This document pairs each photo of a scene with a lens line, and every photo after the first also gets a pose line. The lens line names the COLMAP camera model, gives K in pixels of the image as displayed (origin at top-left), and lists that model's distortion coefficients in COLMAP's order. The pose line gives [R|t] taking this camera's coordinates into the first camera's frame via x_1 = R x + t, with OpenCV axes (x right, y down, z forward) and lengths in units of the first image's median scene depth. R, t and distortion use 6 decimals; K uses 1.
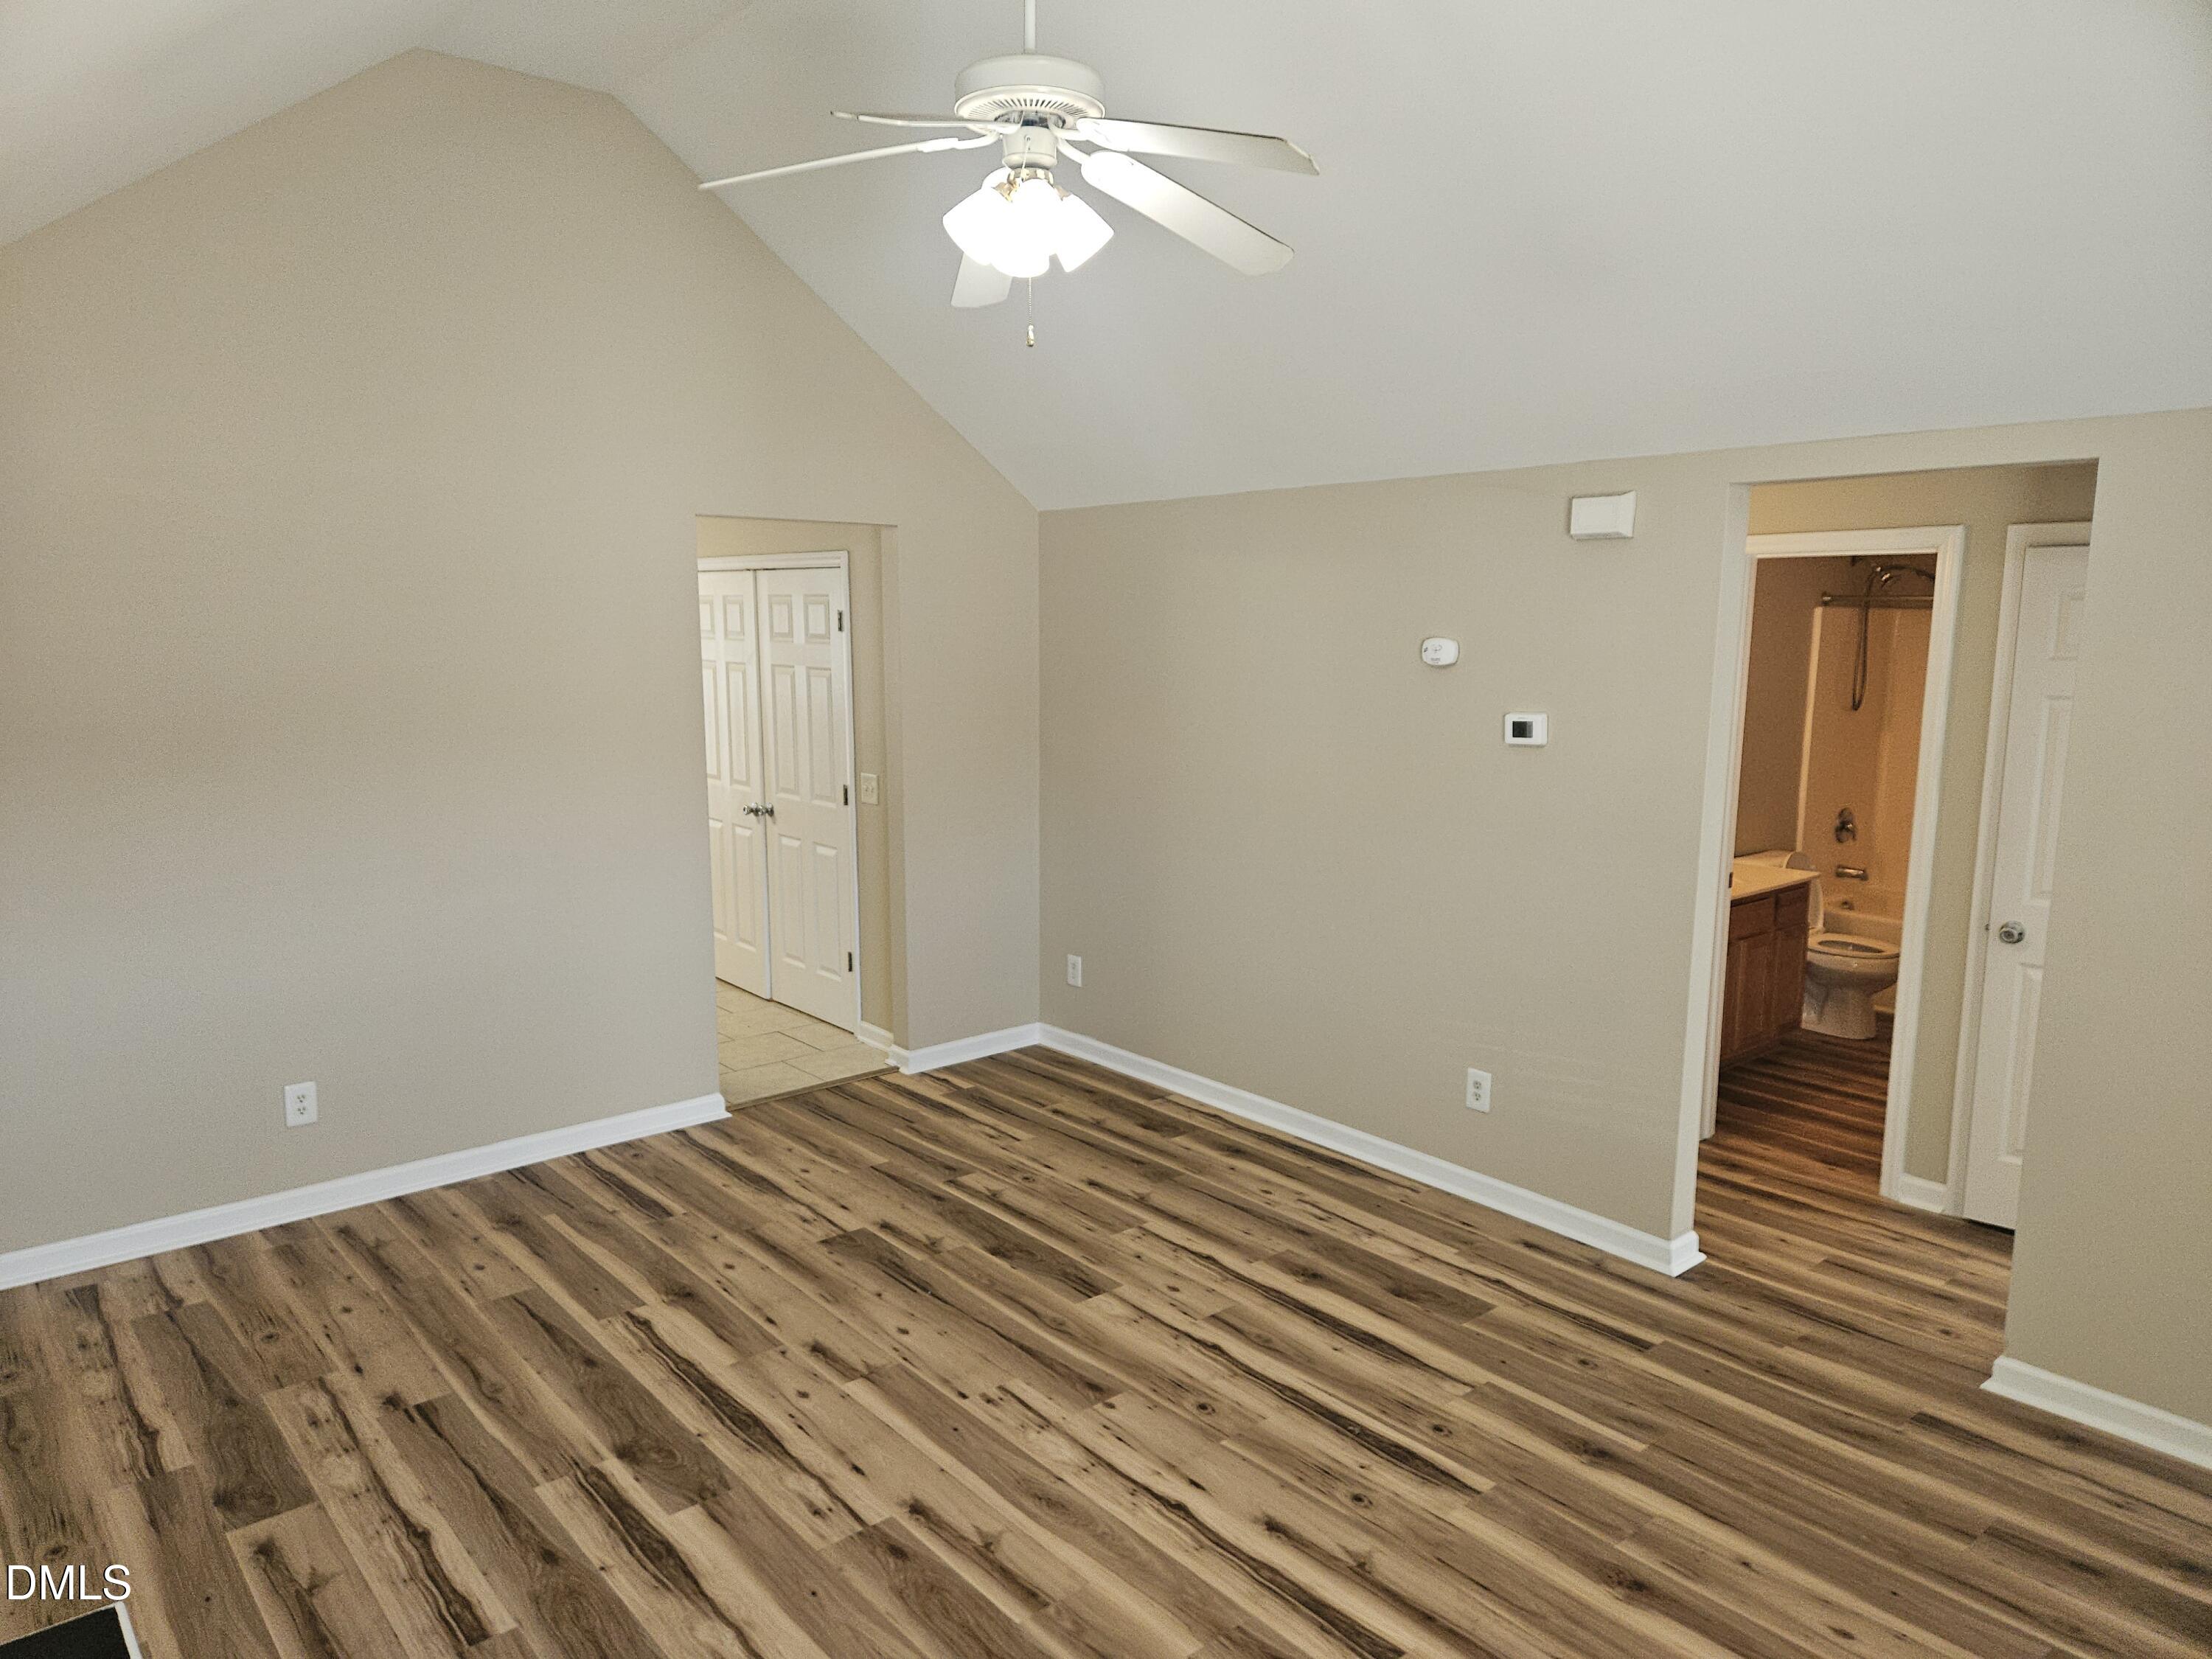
lens RADIAL K [[1490.1, 0, 1101.8], [0, 1490.1, 859.5], [0, 0, 1]] dist [0.084426, -0.083613]
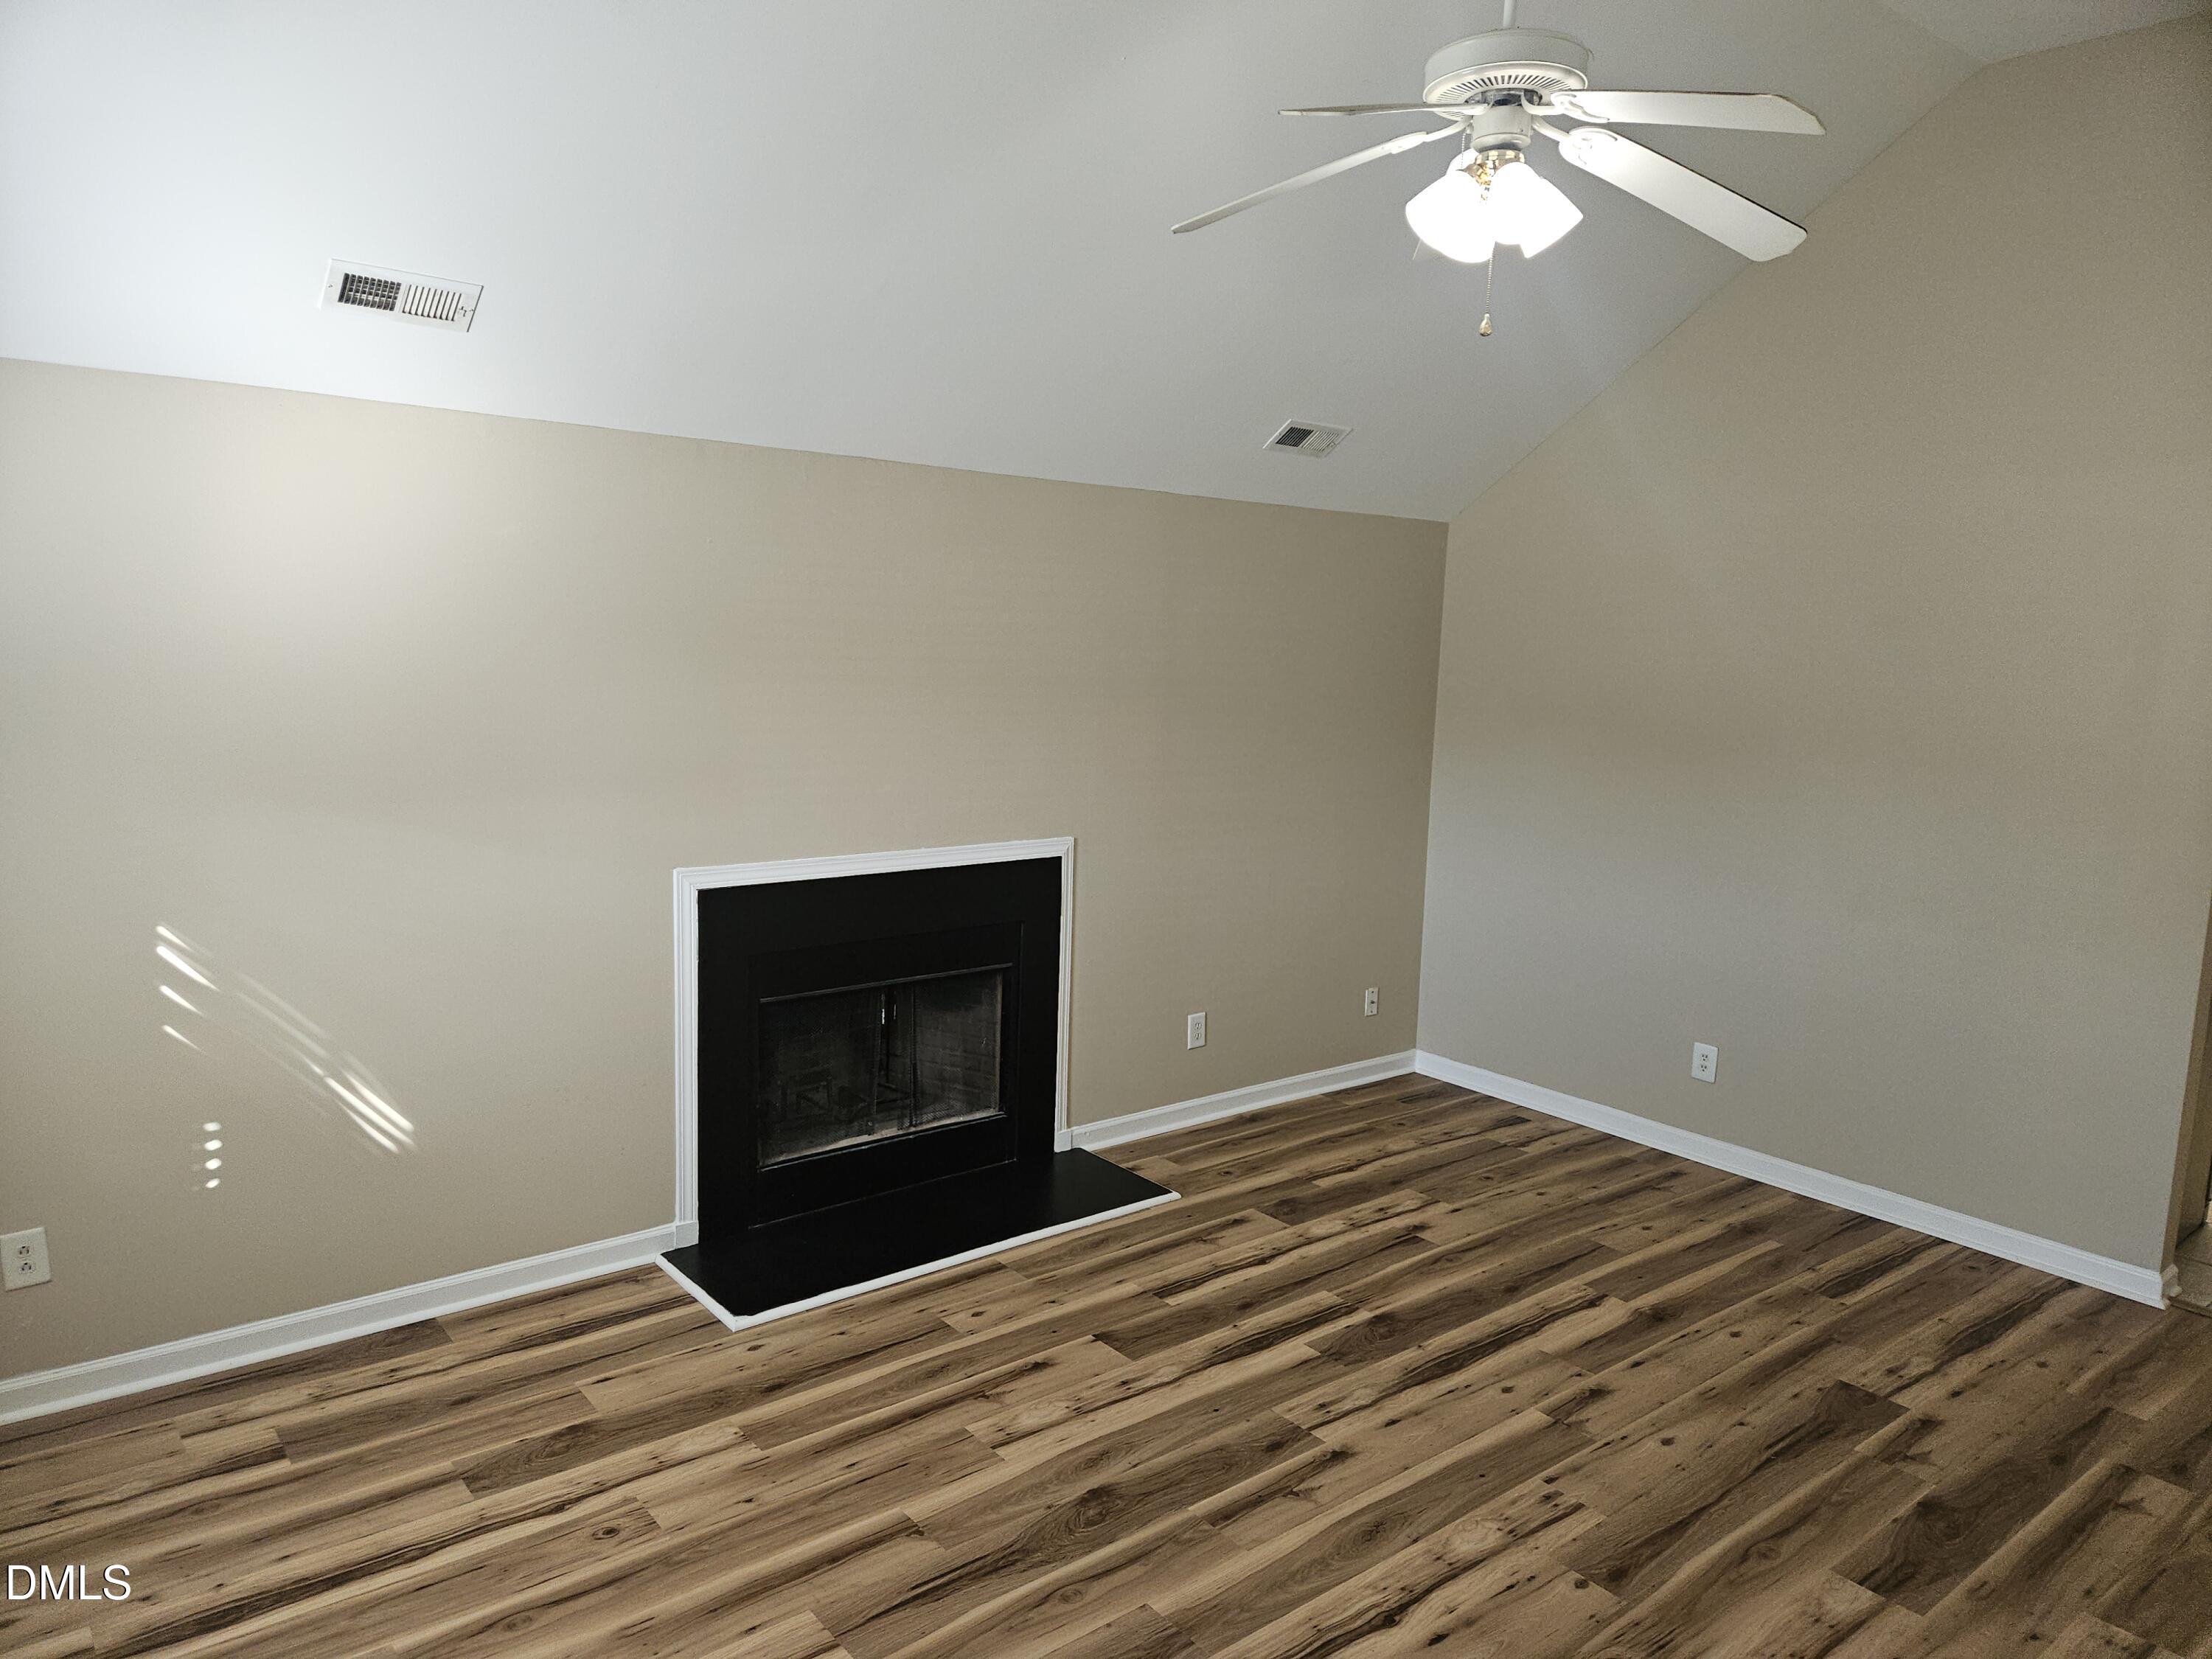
lens RADIAL K [[1490.1, 0, 1101.8], [0, 1490.1, 859.5], [0, 0, 1]] dist [0.084426, -0.083613]
pose [[-0.033582, 0.153076, -0.987644, 0.735863], [-0.191980, 0.968810, 0.156685, -0.100942], [0.980824, 0.194869, -0.003148, 0.621780]]
